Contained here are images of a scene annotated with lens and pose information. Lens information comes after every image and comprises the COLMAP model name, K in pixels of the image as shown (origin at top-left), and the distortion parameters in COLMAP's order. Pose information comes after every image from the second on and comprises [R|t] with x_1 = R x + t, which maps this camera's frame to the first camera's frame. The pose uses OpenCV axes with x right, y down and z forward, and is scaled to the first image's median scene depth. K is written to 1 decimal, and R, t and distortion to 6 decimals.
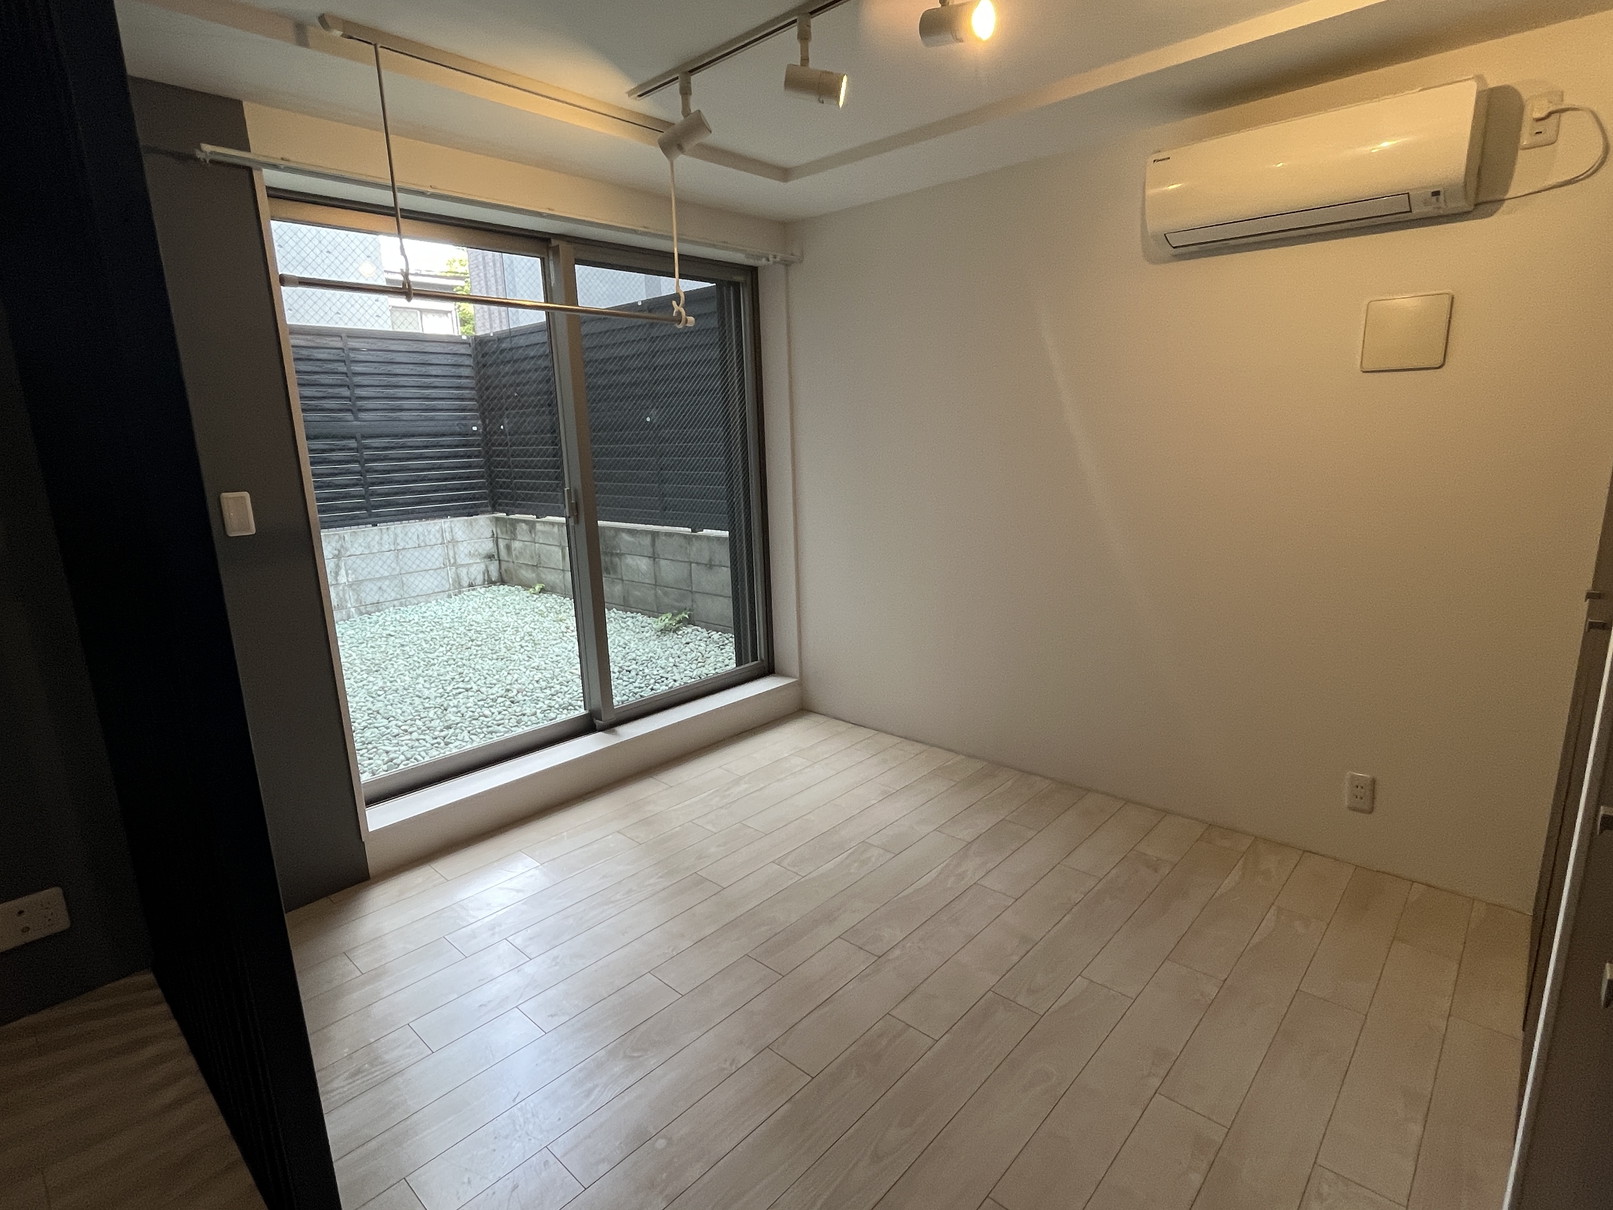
lens RADIAL K [[814.3, 0, 811.5], [0, 814.3, 610.5], [0, 0, 1]] dist [0.001186, 0.000876]
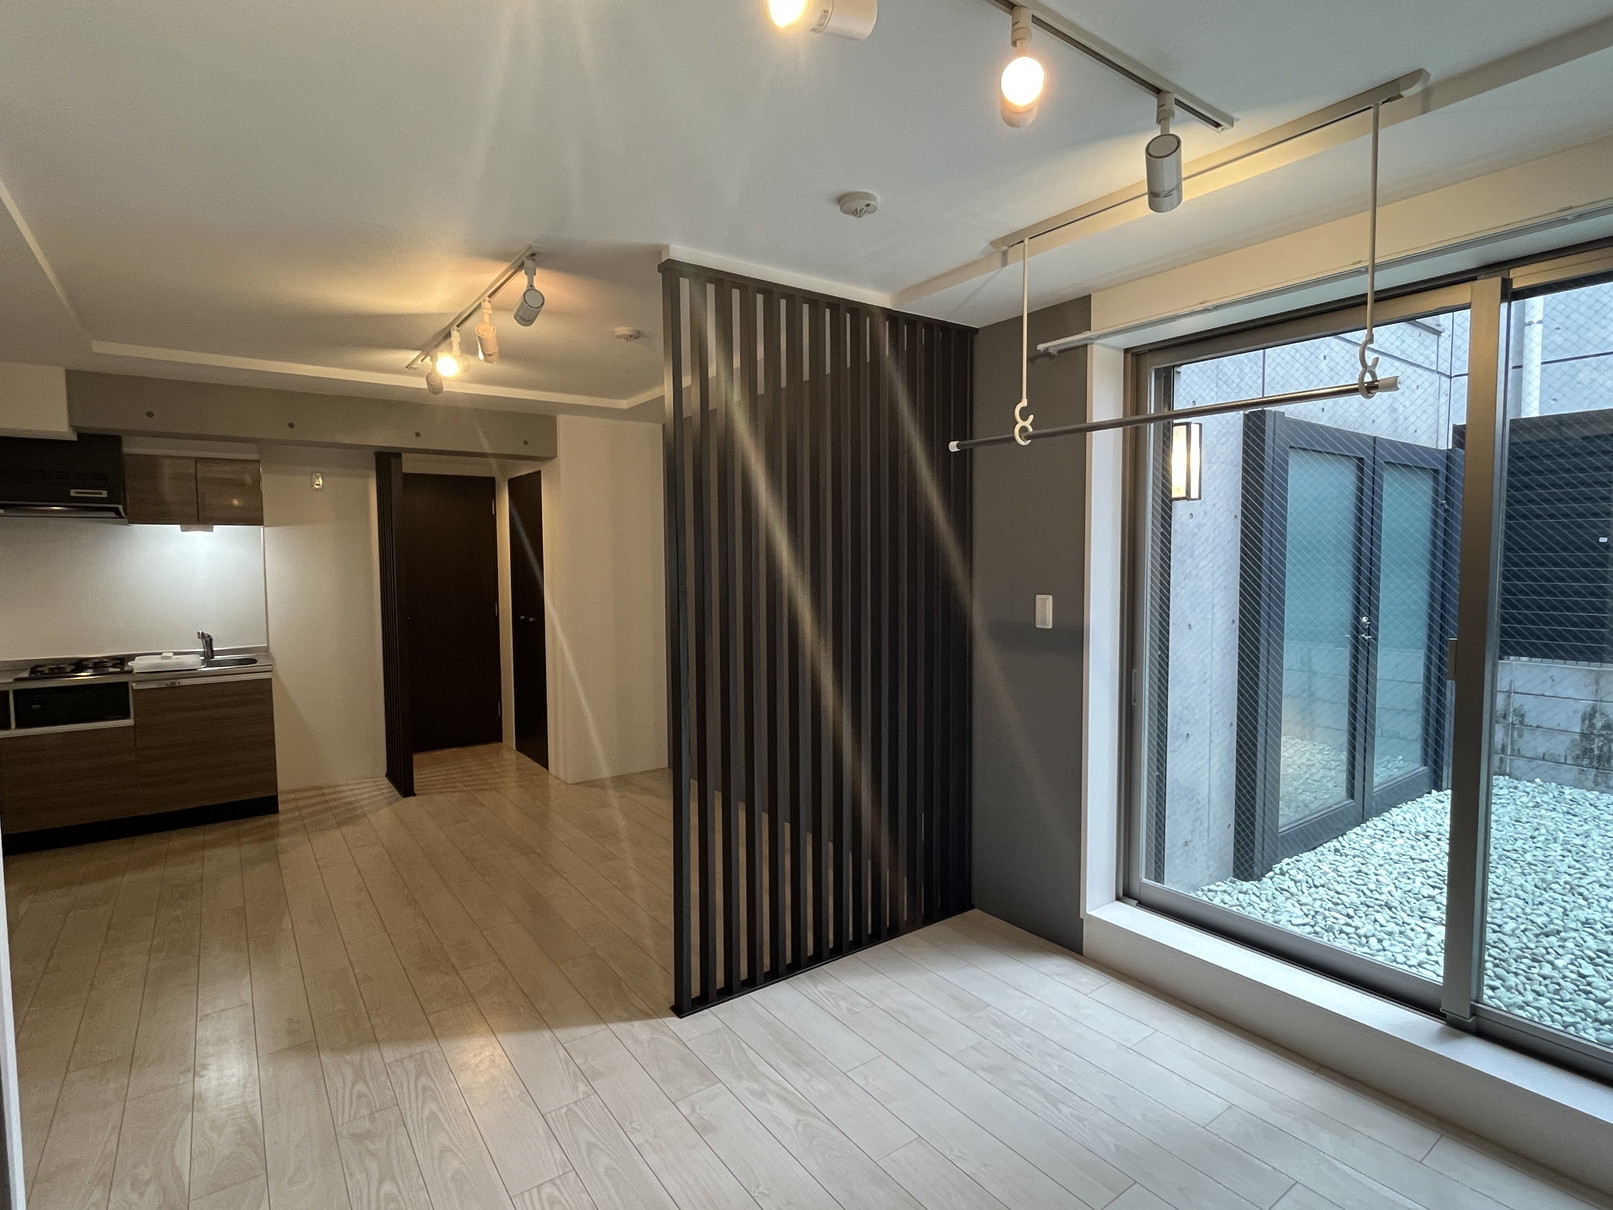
lens RADIAL K [[824.8, 0, 806.5], [0, 824.8, 605.0], [0, 0, 1]] dist [-0.000642, 0.000961]
pose [[-0.211922, 0.086696, -0.973434, 0.242270], [-0.197911, 0.971612, 0.129620, -0.083056], [0.957037, 0.220122, -0.188748, 0.327947]]
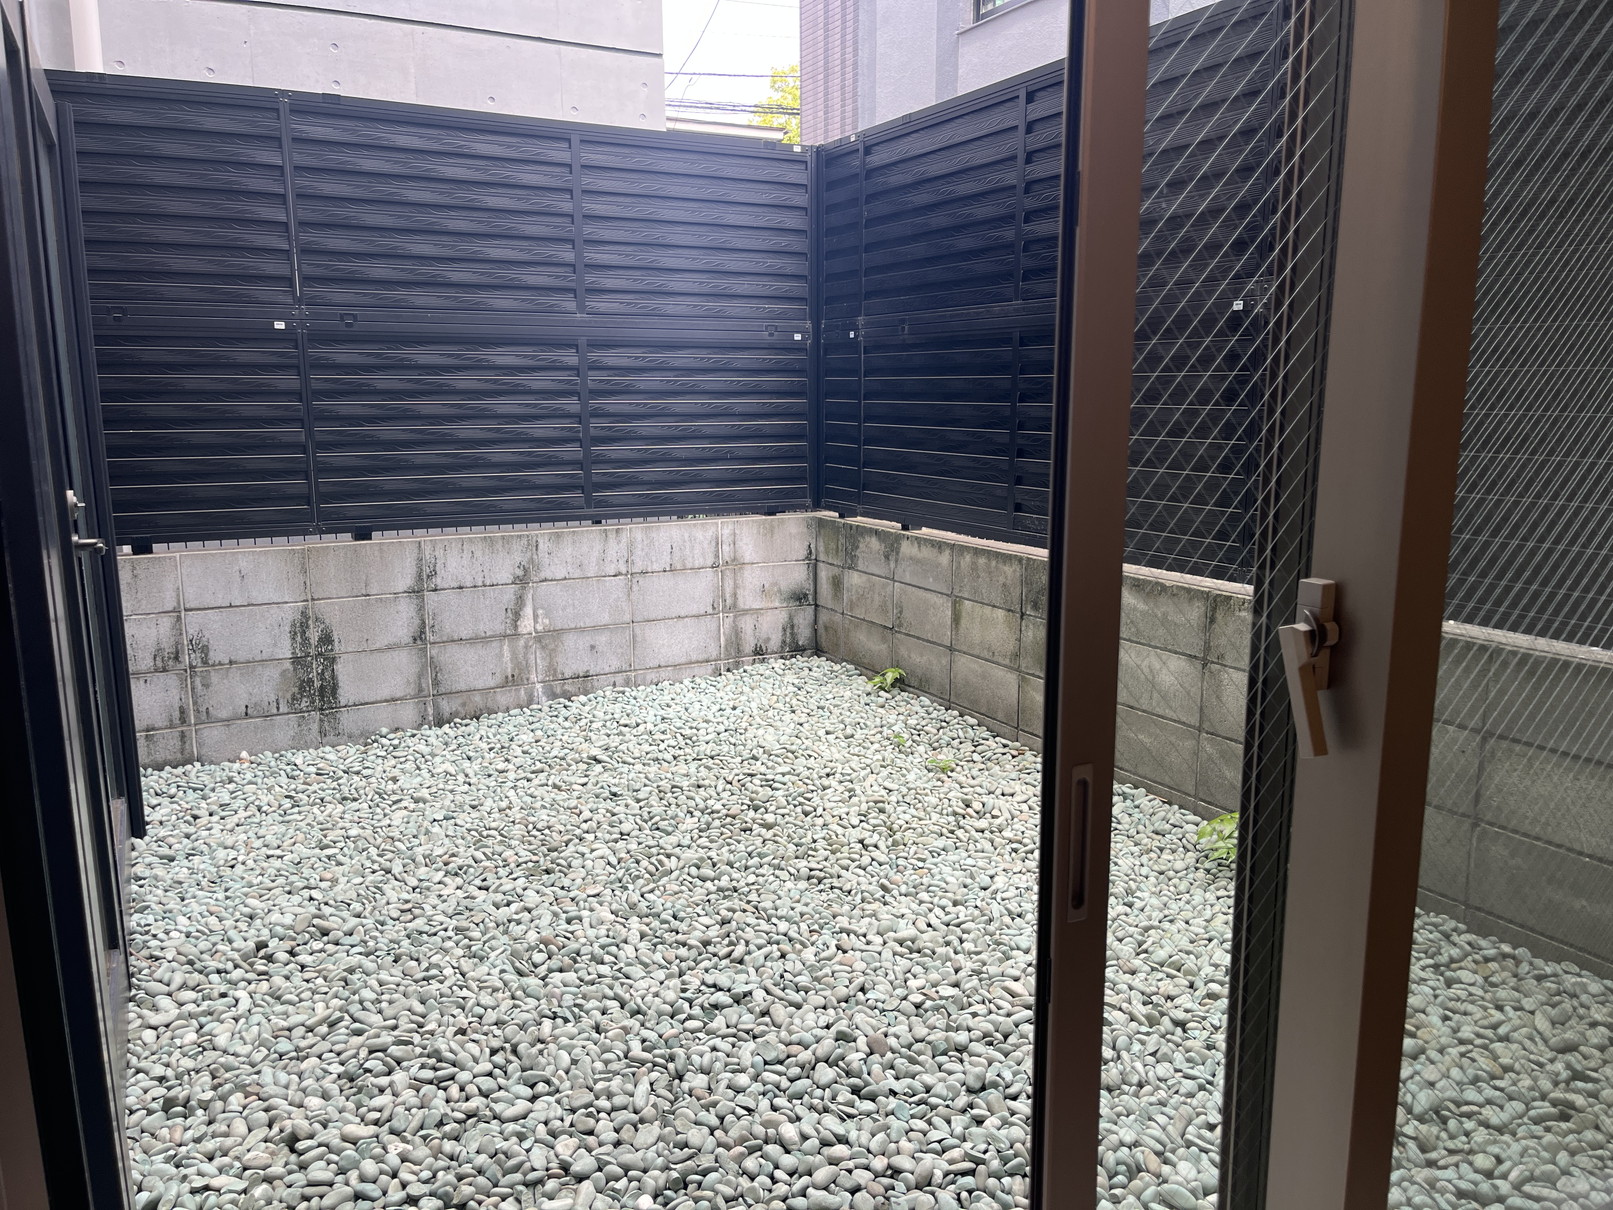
lens RADIAL K [[1221.0, 0, 806.5], [0, 1221.0, 605.0], [0, 0, 1]] dist [0.183779, -0.151083]
pose [[0.938416, 0.090210, -0.333524, -0.160208], [-0.100684, 0.994817, -0.014214, -0.057771], [0.330513, 0.046919, 0.942635, 0.338516]]
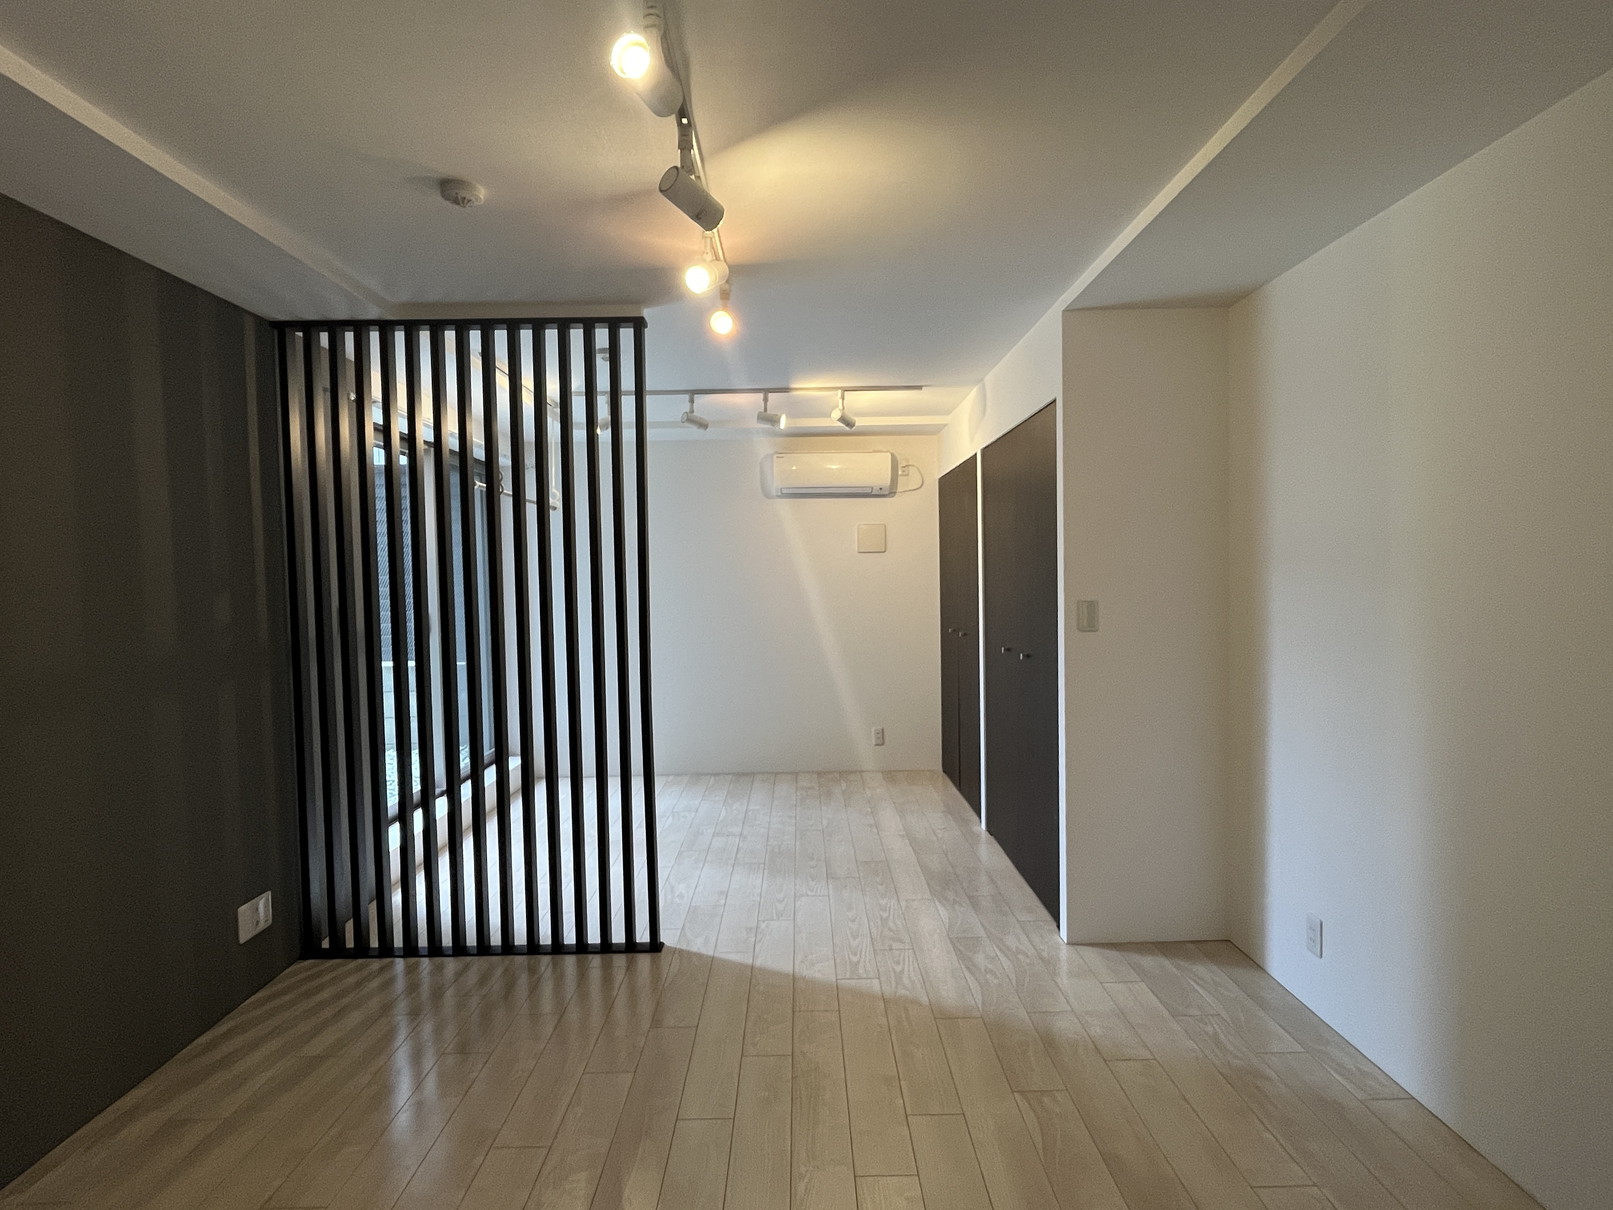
lens RADIAL K [[824.8, 0, 806.5], [0, 824.8, 605.0], [0, 0, 1]] dist [-0.000642, 0.000961]
pose [[0.733870, -0.010687, 0.679206, -0.408789], [0.144541, 0.979435, -0.140763, 0.066916], [-0.663734, 0.201474, 0.720323, -0.229600]]
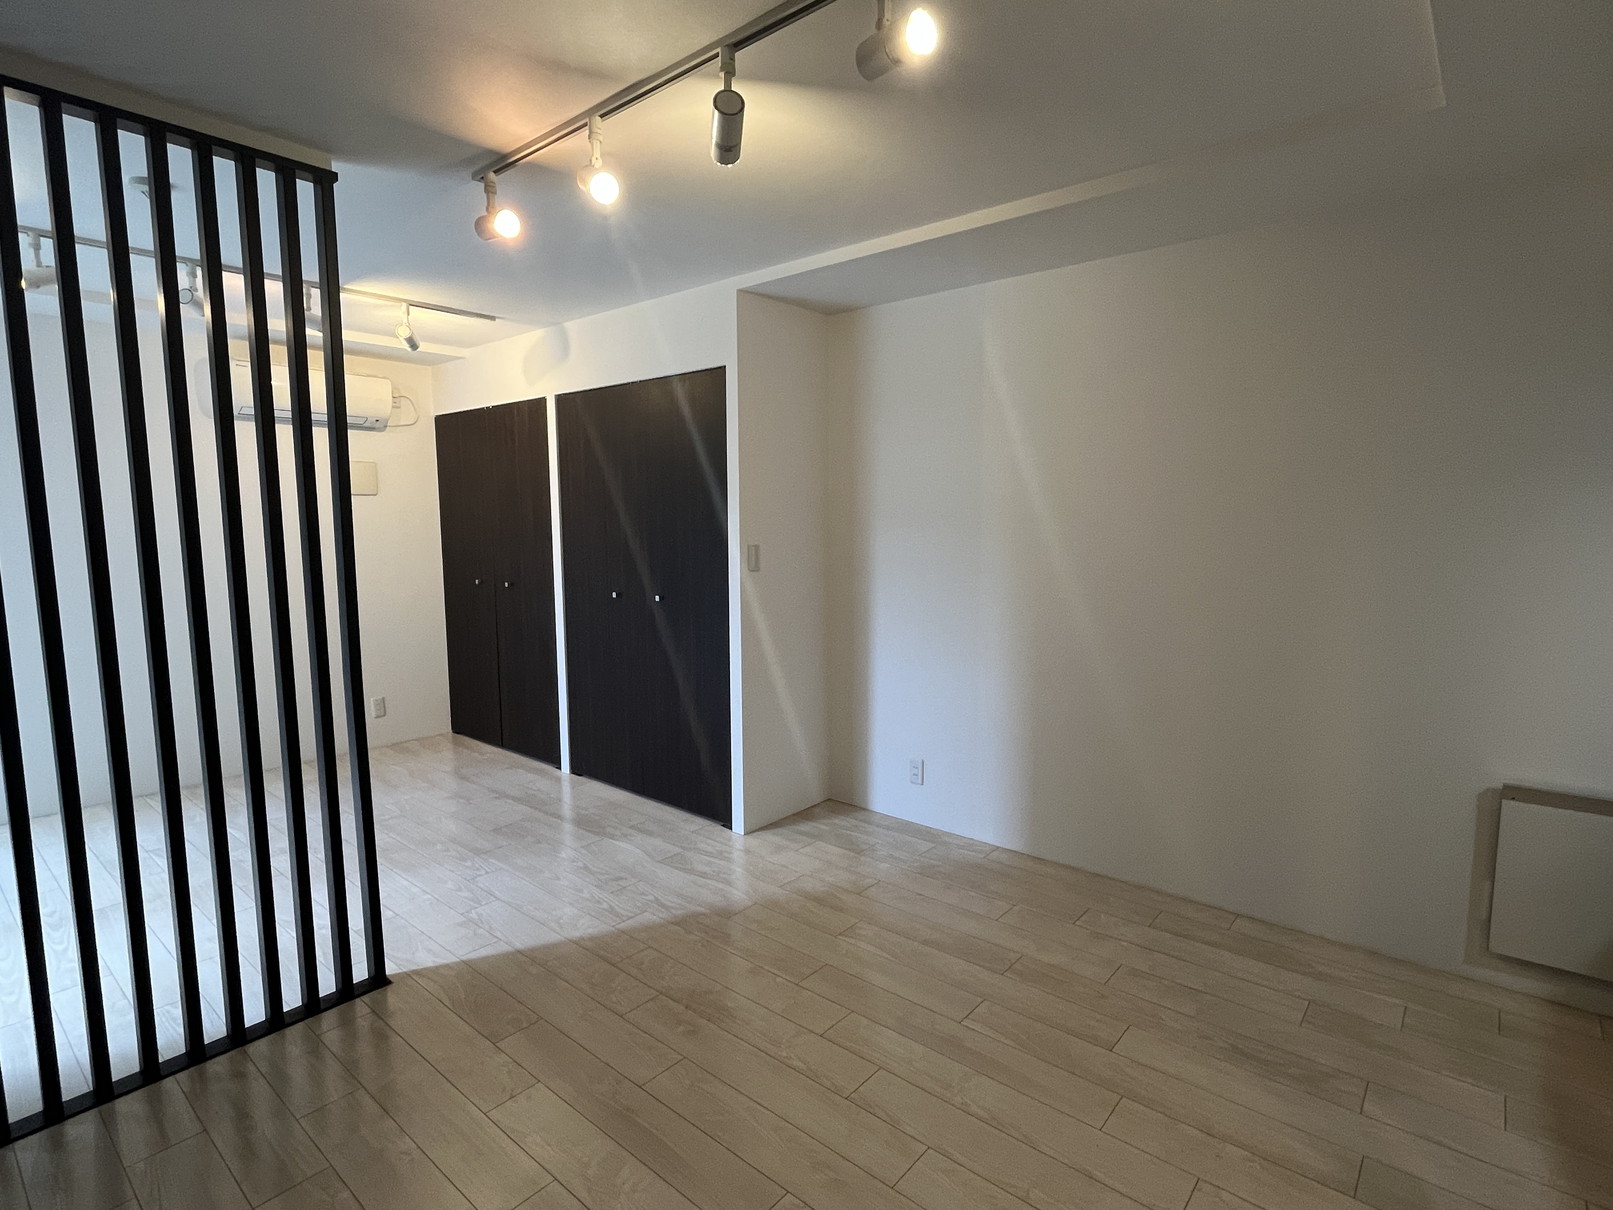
lens RADIAL K [[814.3, 0, 811.5], [0, 814.3, 610.5], [0, 0, 1]] dist [0.001186, 0.000876]
pose [[-0.035494, -0.086025, 0.995660, -0.528072], [0.219826, 0.971215, 0.091750, 0.020282], [-0.974893, 0.222129, -0.015562, -0.008593]]
